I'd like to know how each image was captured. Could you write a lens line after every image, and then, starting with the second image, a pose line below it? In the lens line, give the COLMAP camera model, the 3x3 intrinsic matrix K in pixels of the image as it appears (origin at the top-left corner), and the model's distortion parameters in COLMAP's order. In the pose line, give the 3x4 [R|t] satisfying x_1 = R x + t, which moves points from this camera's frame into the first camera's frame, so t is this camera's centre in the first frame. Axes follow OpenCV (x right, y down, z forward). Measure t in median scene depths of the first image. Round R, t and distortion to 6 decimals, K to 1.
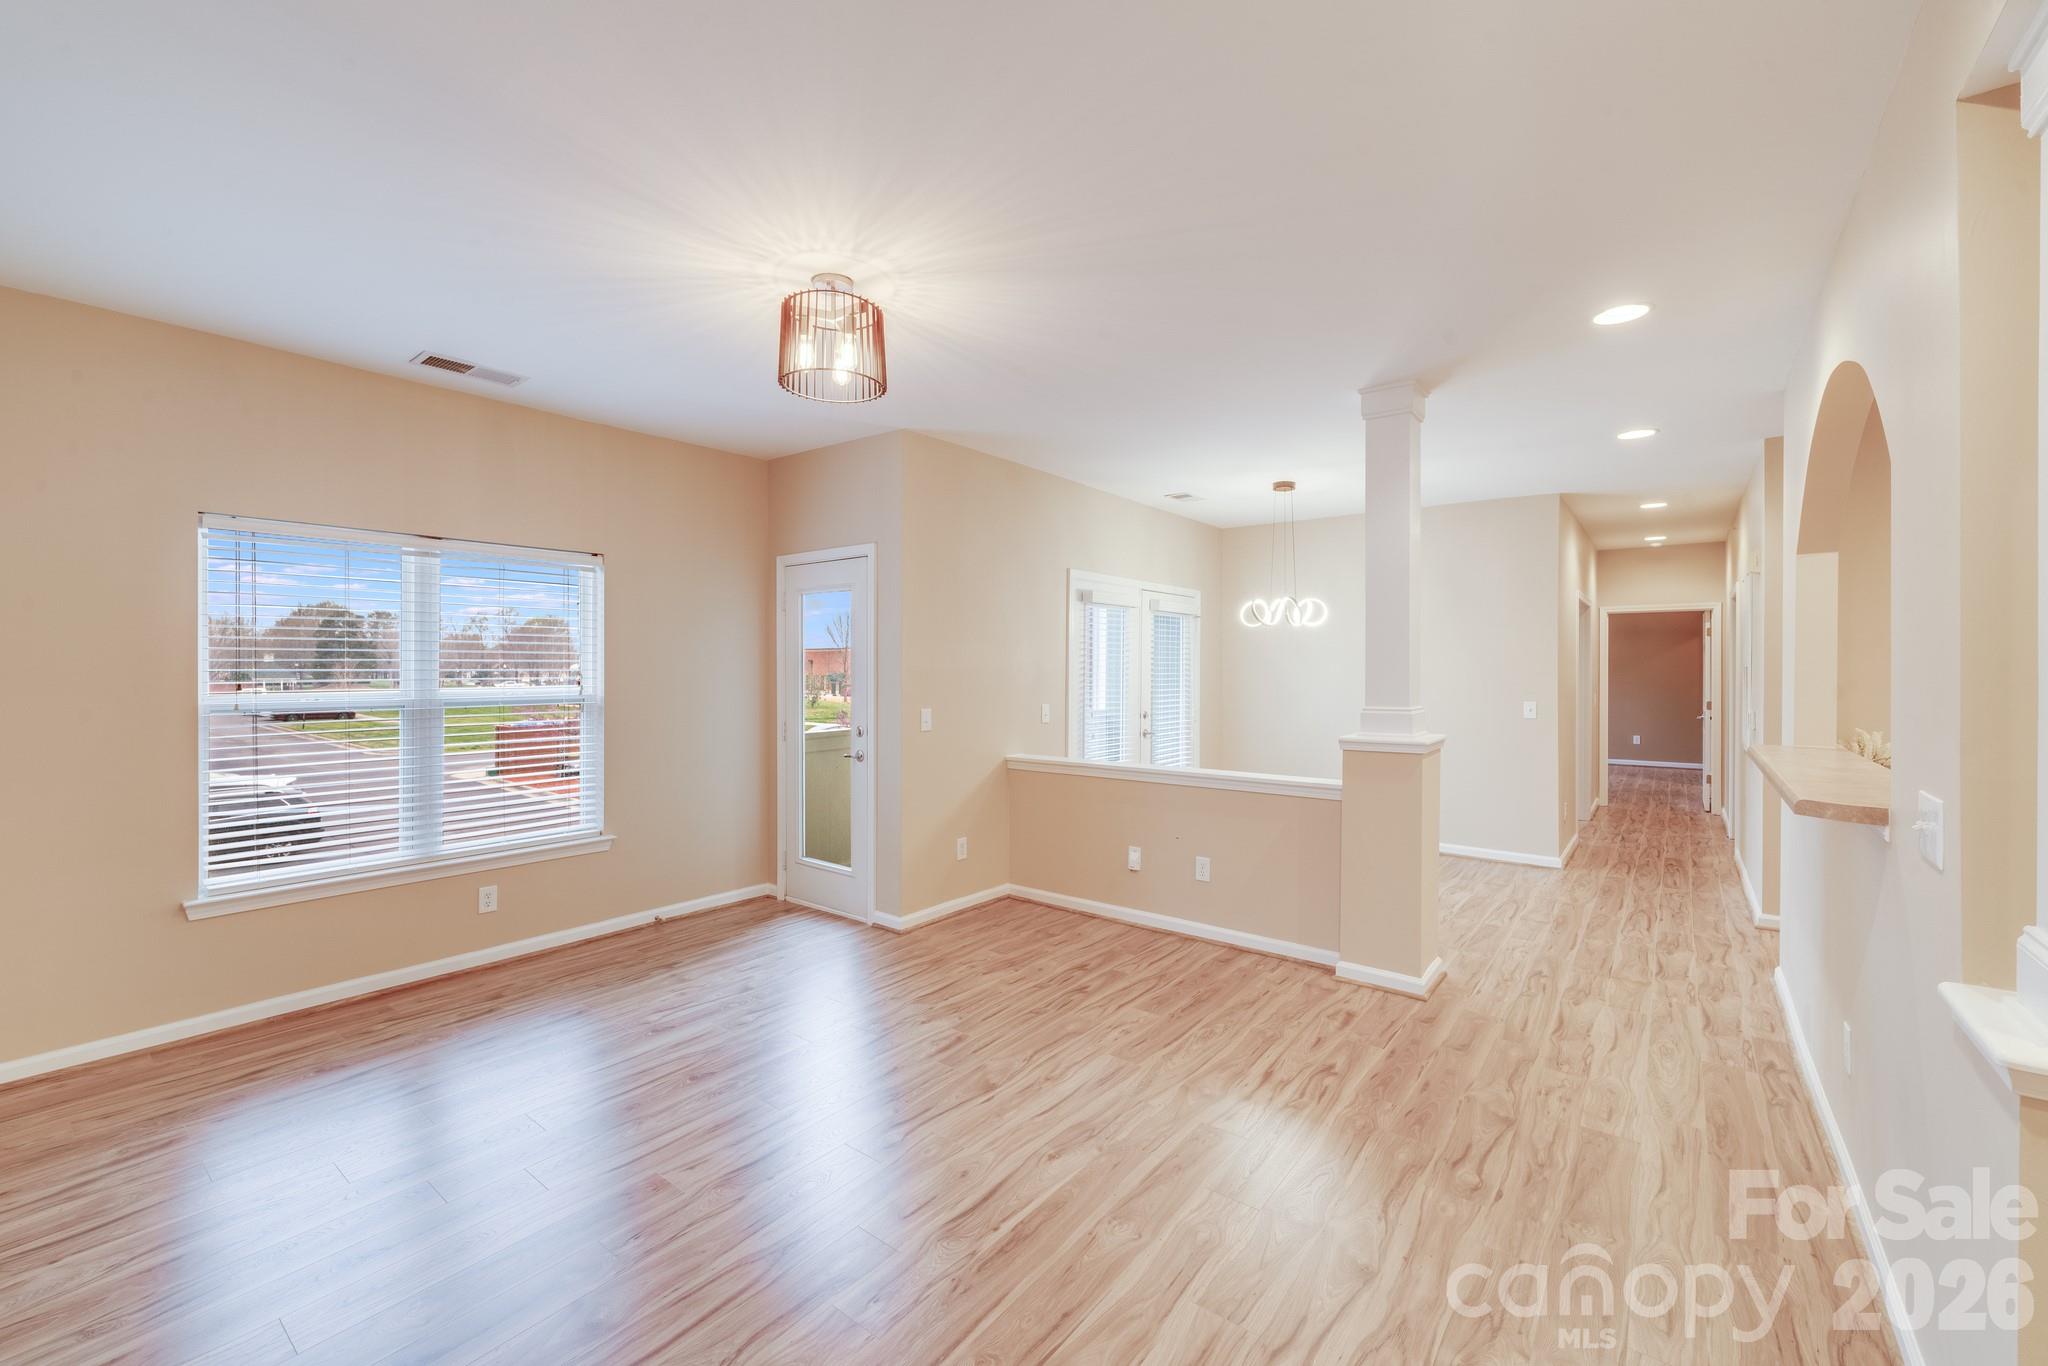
lens RADIAL K [[807.5, 0, 997.6], [0, 807.5, 663.6], [0, 0, 1]] dist [0.002213, 0.000099]
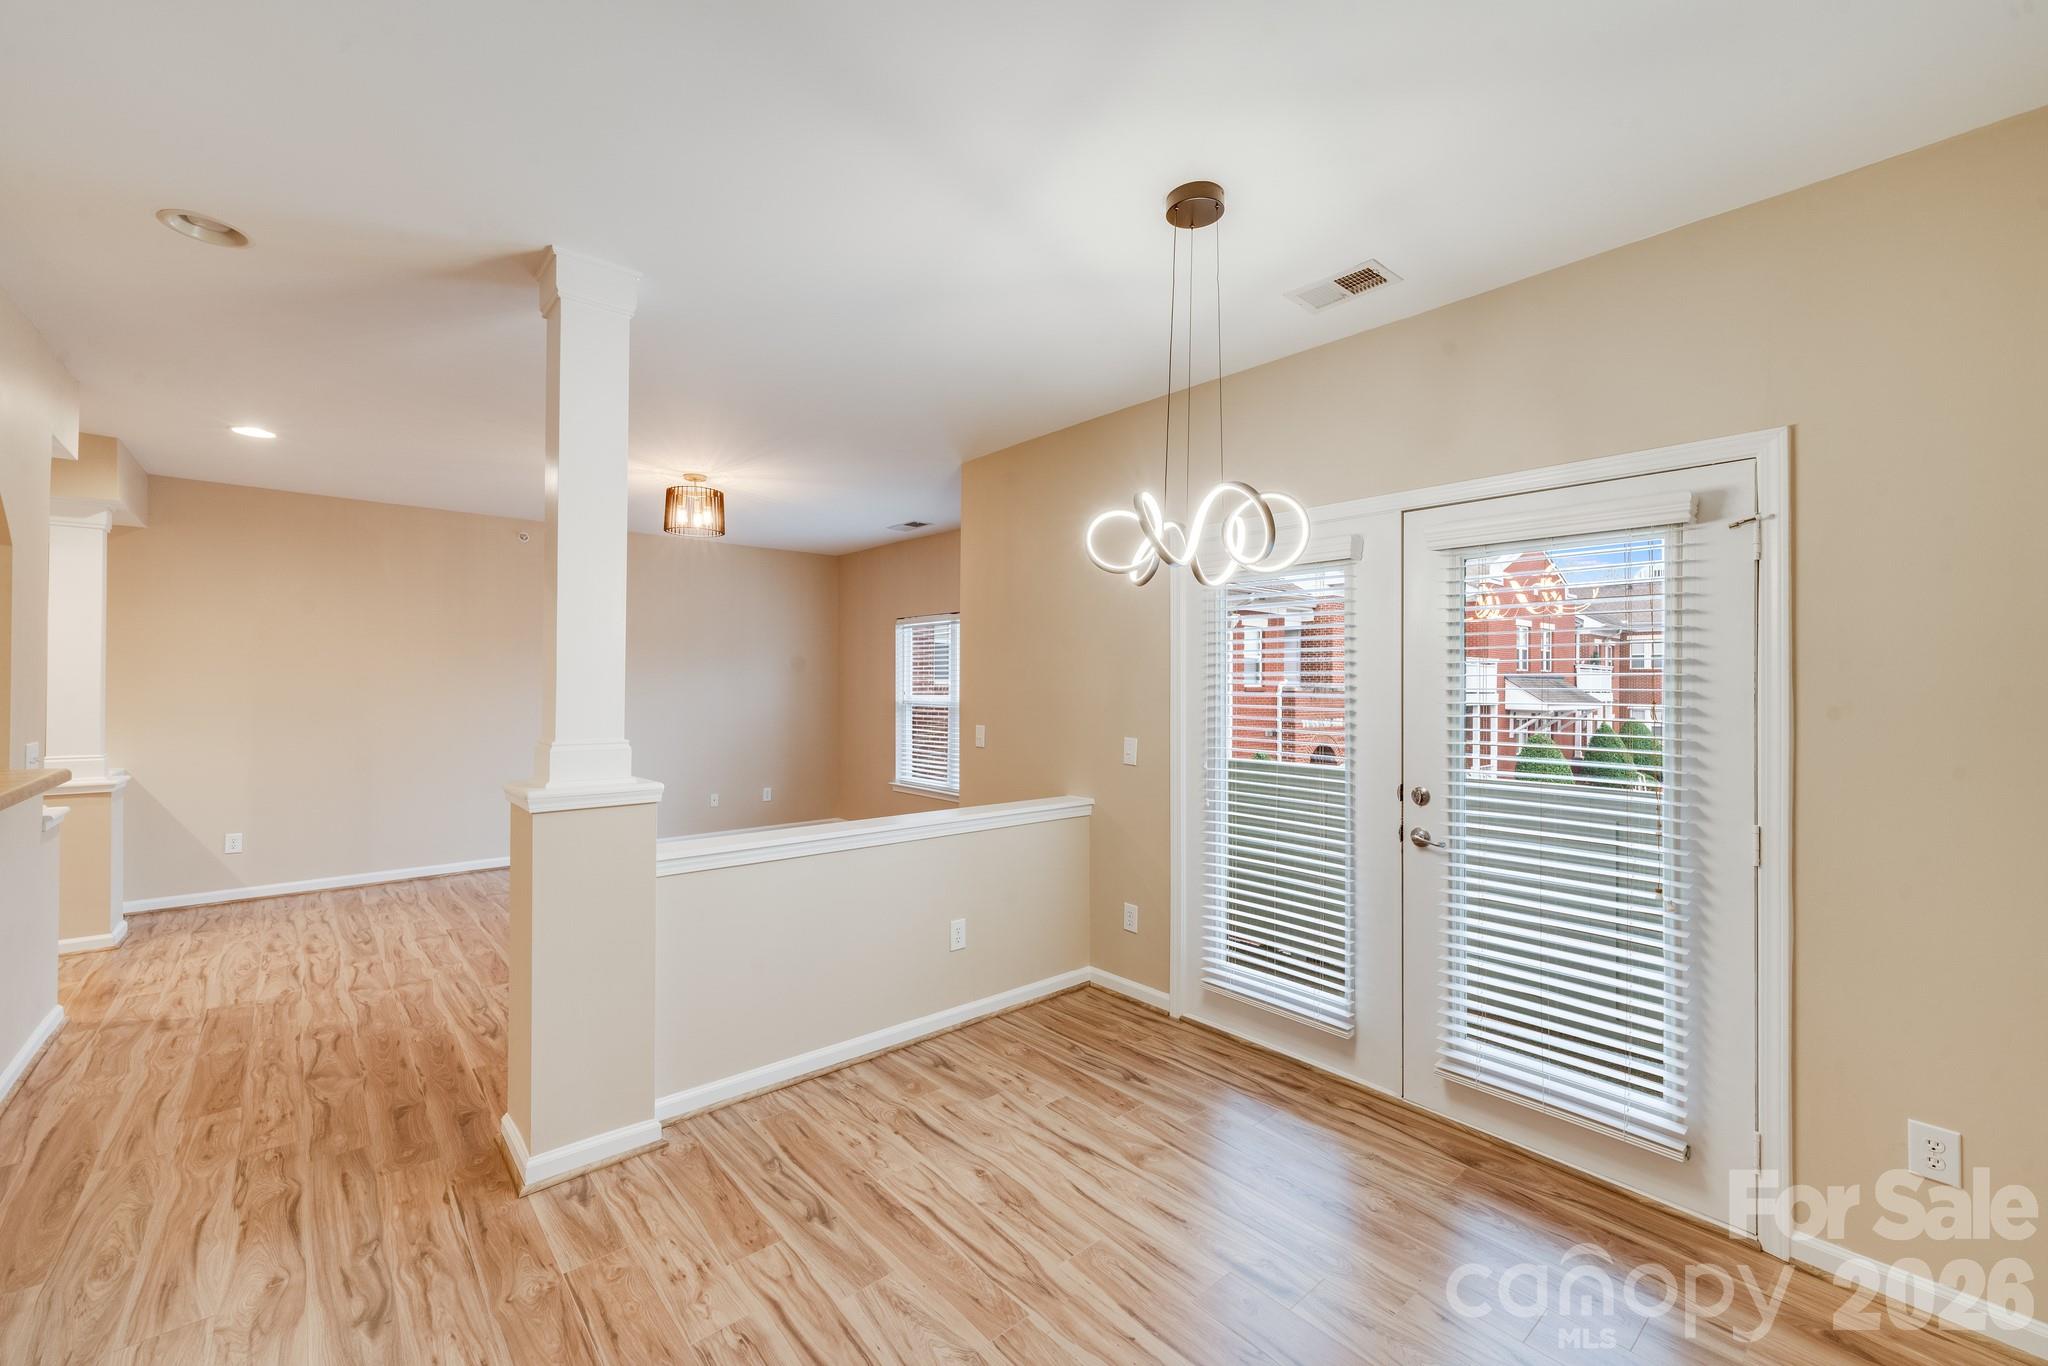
lens RADIAL K [[807.5, 0, 997.6], [0, 807.5, 663.6], [0, 0, 1]] dist [0.002213, 0.000099]
pose [[-0.156560, -0.038225, -0.986929, 1.387234], [-0.012165, 0.999250, -0.036772, 0.024930], [0.987594, 0.006249, -0.156907, 1.818073]]
